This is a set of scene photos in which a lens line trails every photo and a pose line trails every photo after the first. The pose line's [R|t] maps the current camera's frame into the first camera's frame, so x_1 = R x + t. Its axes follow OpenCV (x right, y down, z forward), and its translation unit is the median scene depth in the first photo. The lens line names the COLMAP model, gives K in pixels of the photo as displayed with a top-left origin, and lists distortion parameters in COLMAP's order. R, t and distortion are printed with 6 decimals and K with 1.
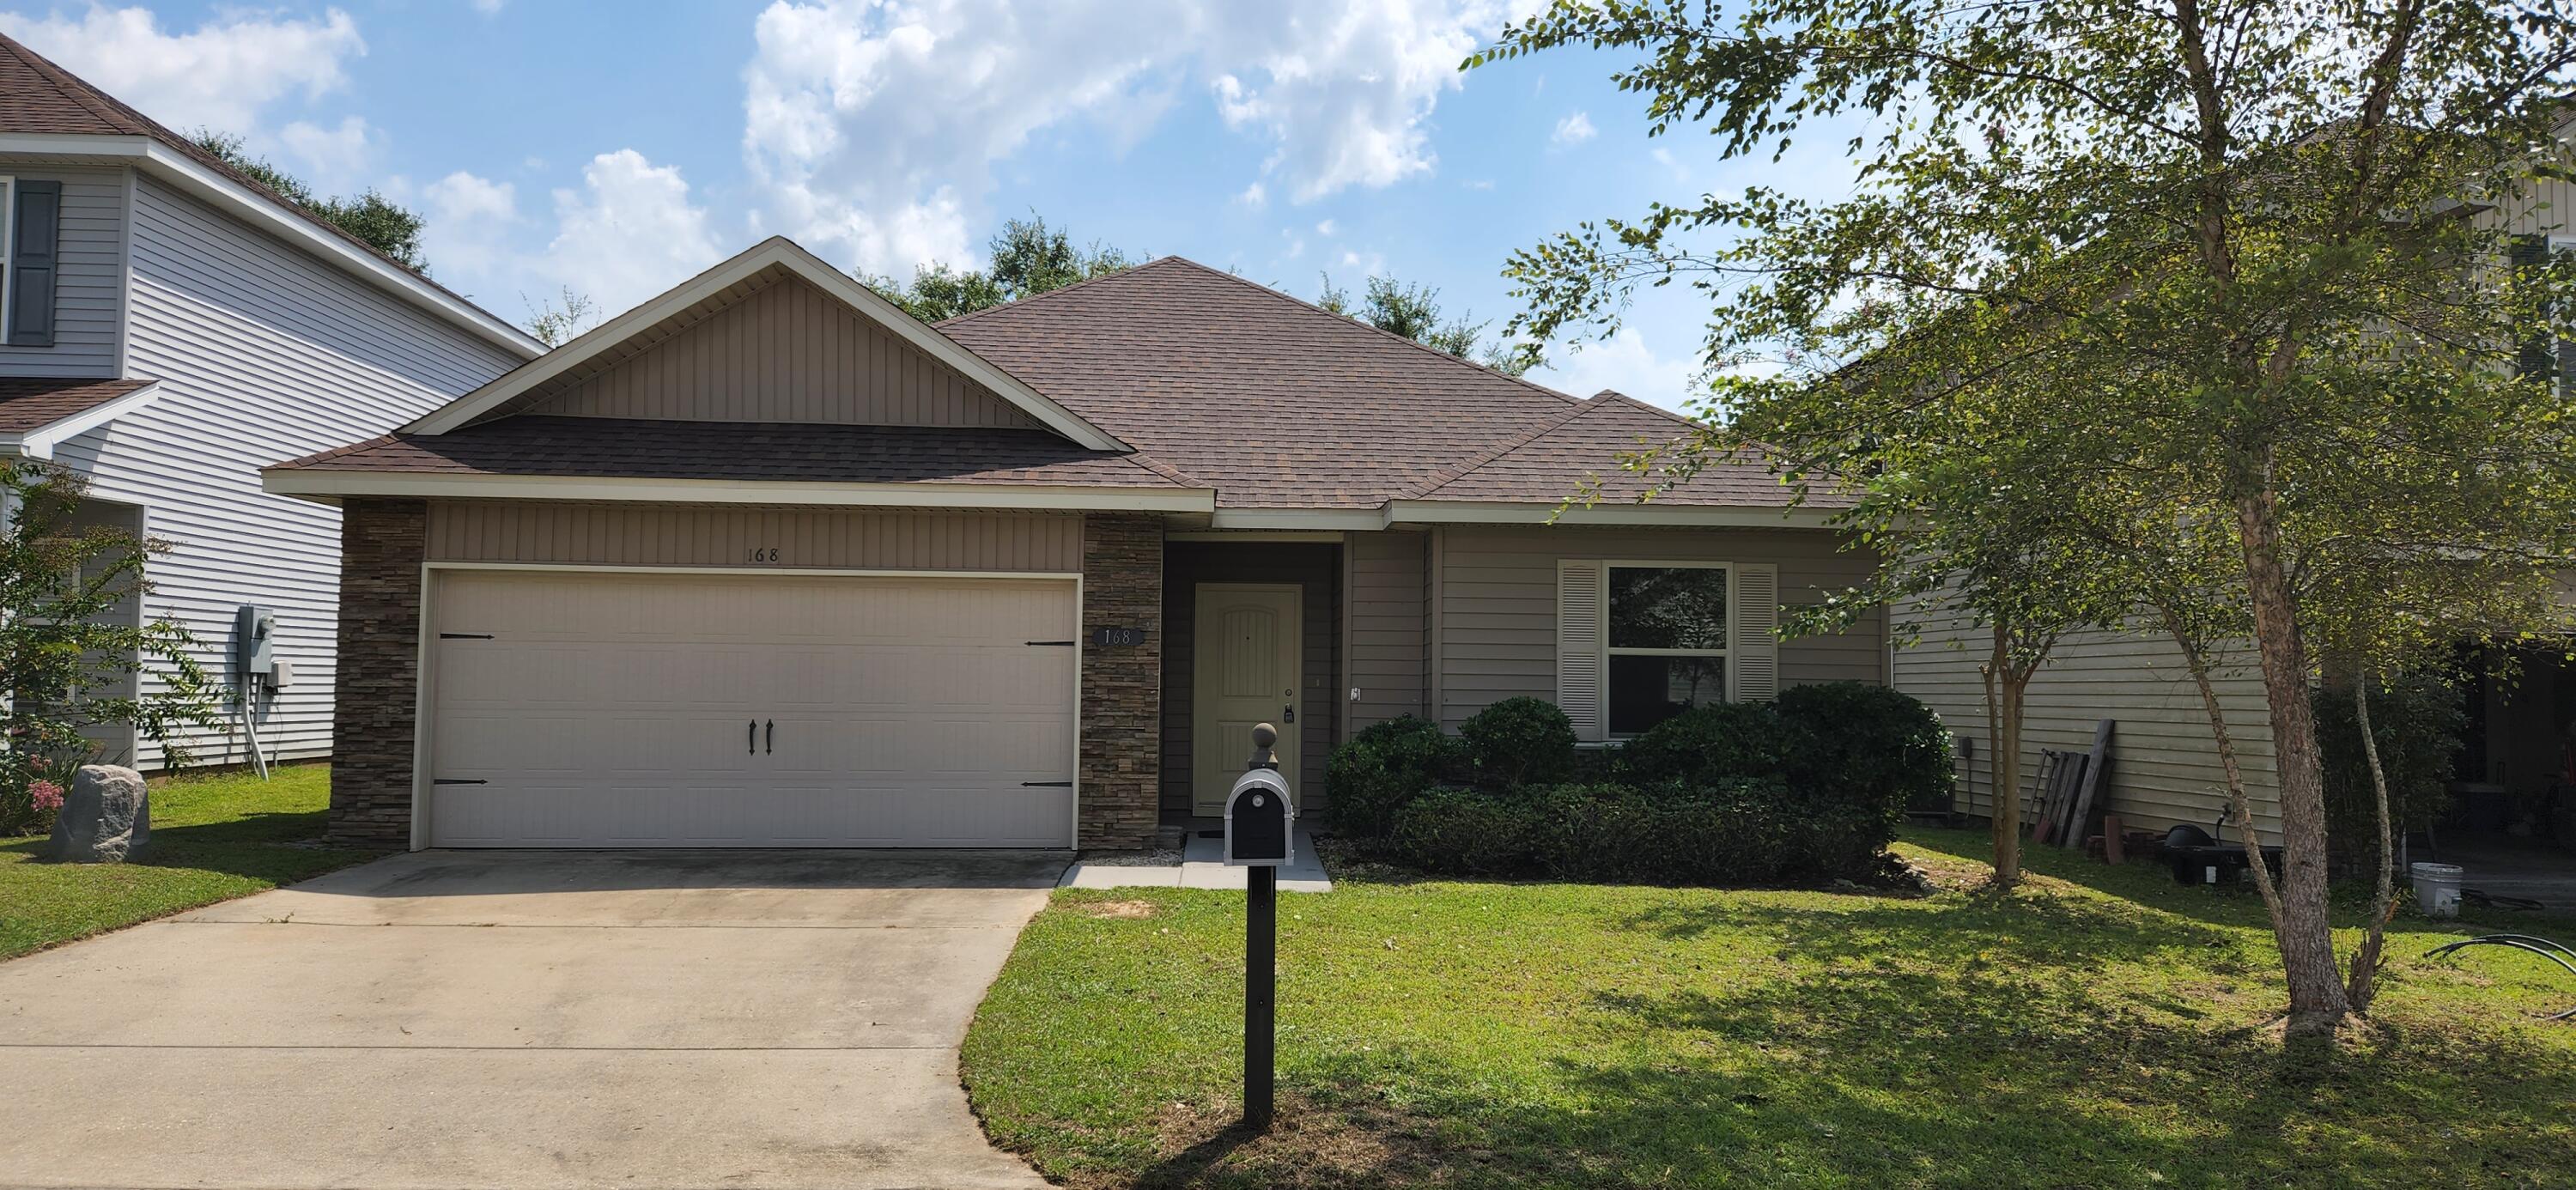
lens RADIAL K [[1729.4, 0, 1305.9], [0, 1729.4, 600.8], [0, 0, 1]] dist [0.074172, -0.064778]
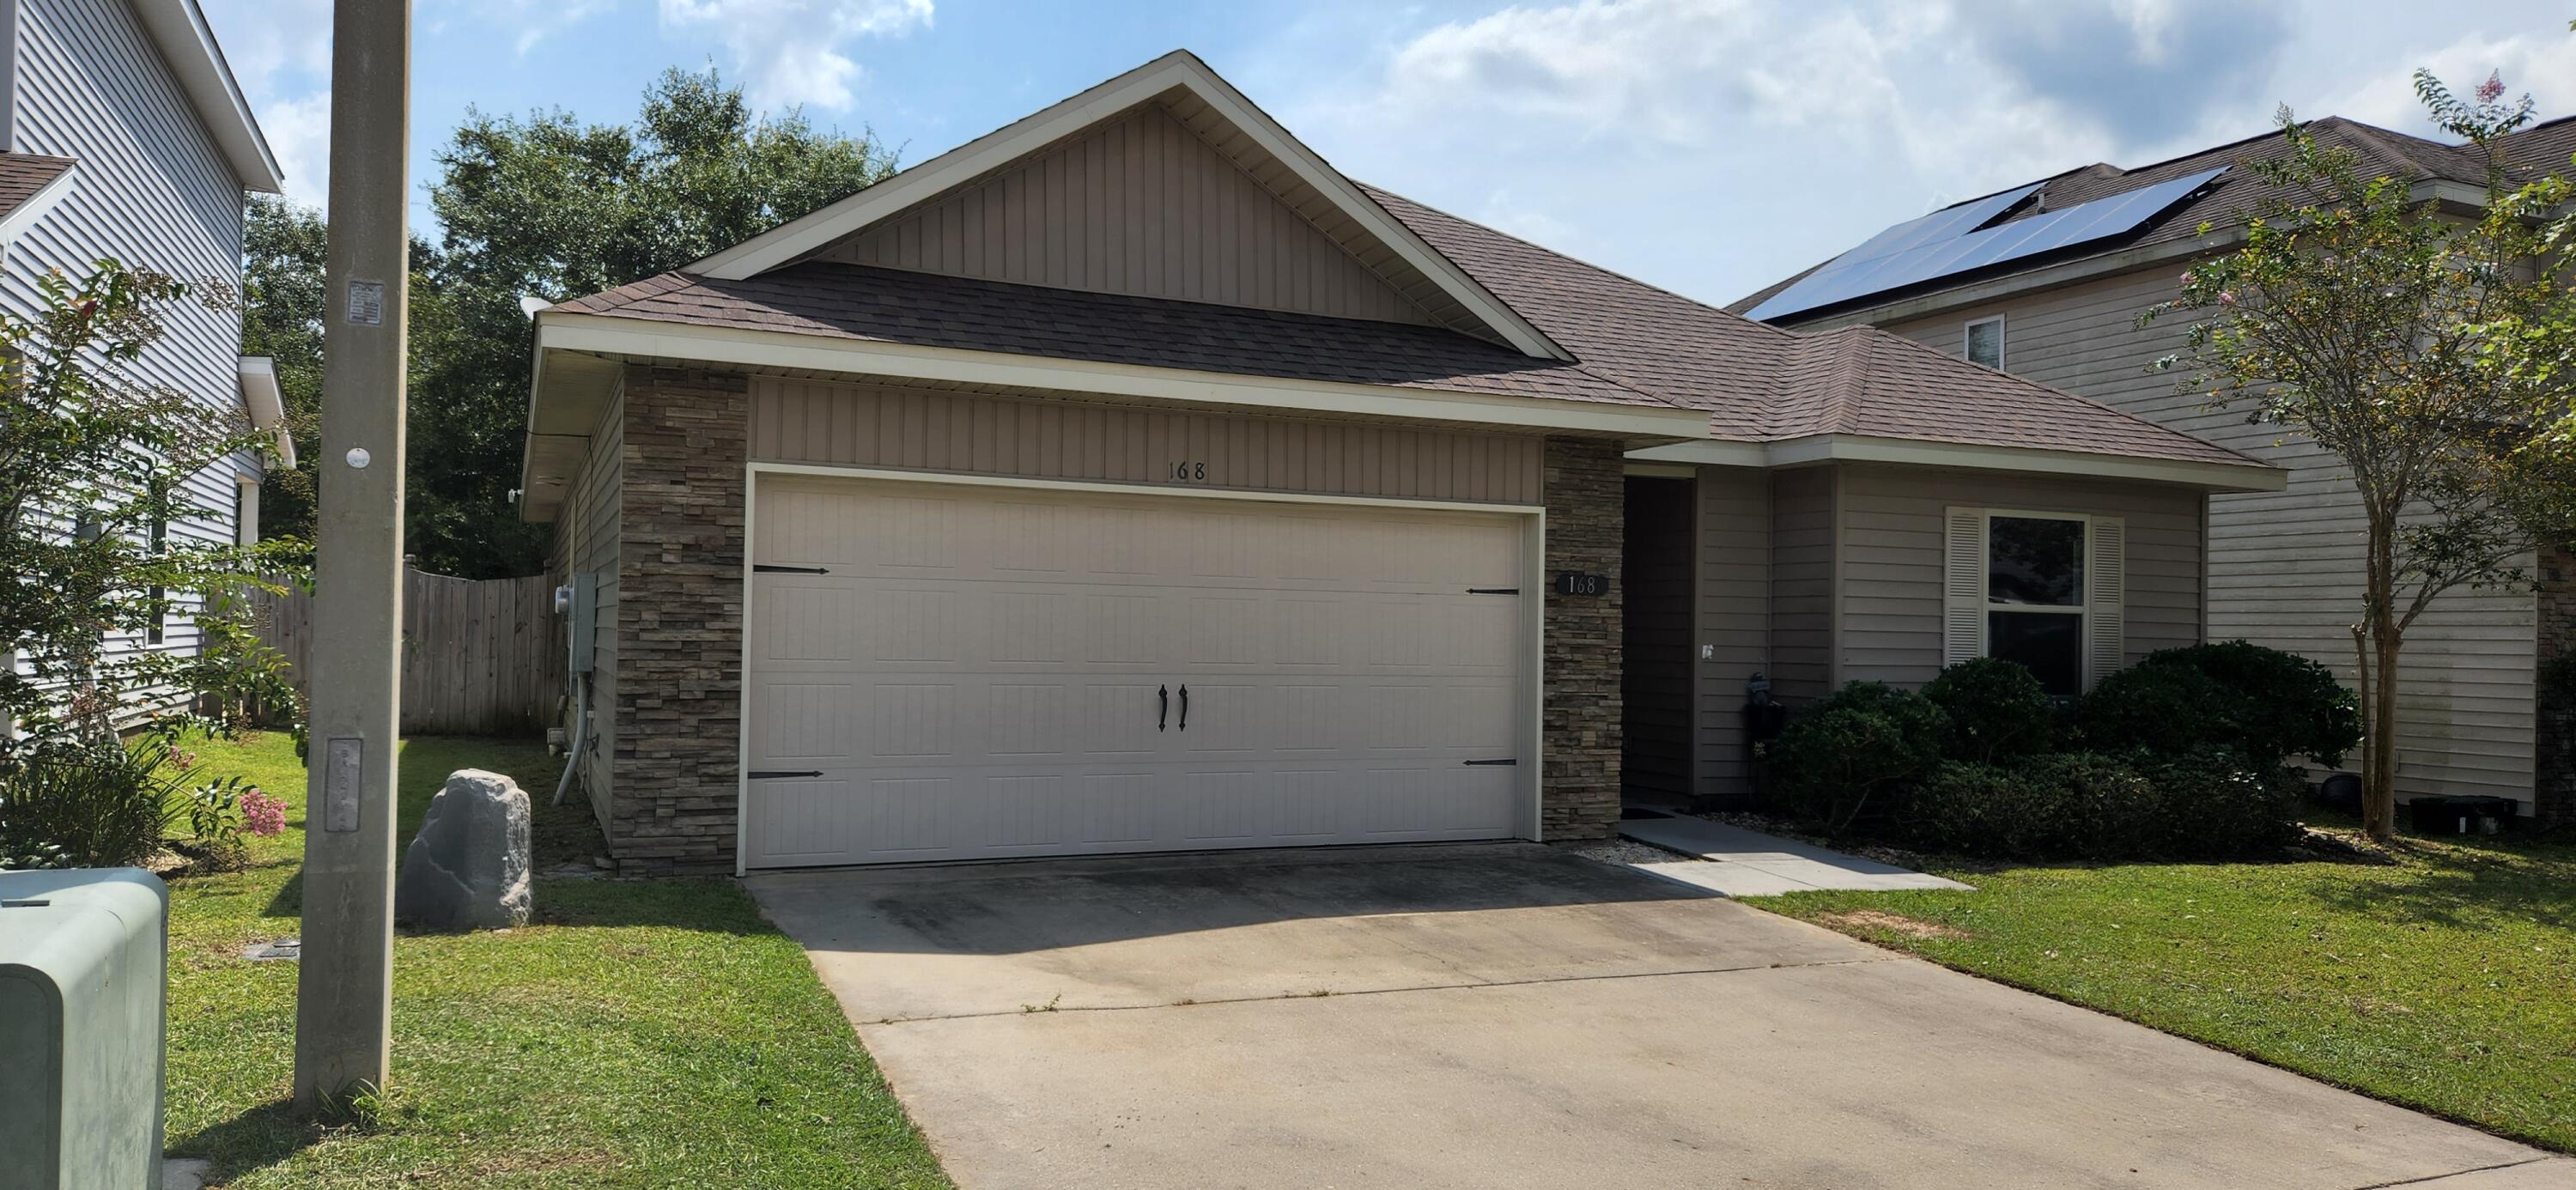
lens RADIAL K [[1729.4, 0, 1295.7], [0, 1729.4, 595.6], [0, 0, 1]] dist [0.074172, -0.064778]
pose [[0.936928, 0.013427, 0.349264, -0.527228], [-0.026259, 0.999142, 0.032030, 0.002894], [-0.348534, -0.039181, 0.936477, 0.267595]]
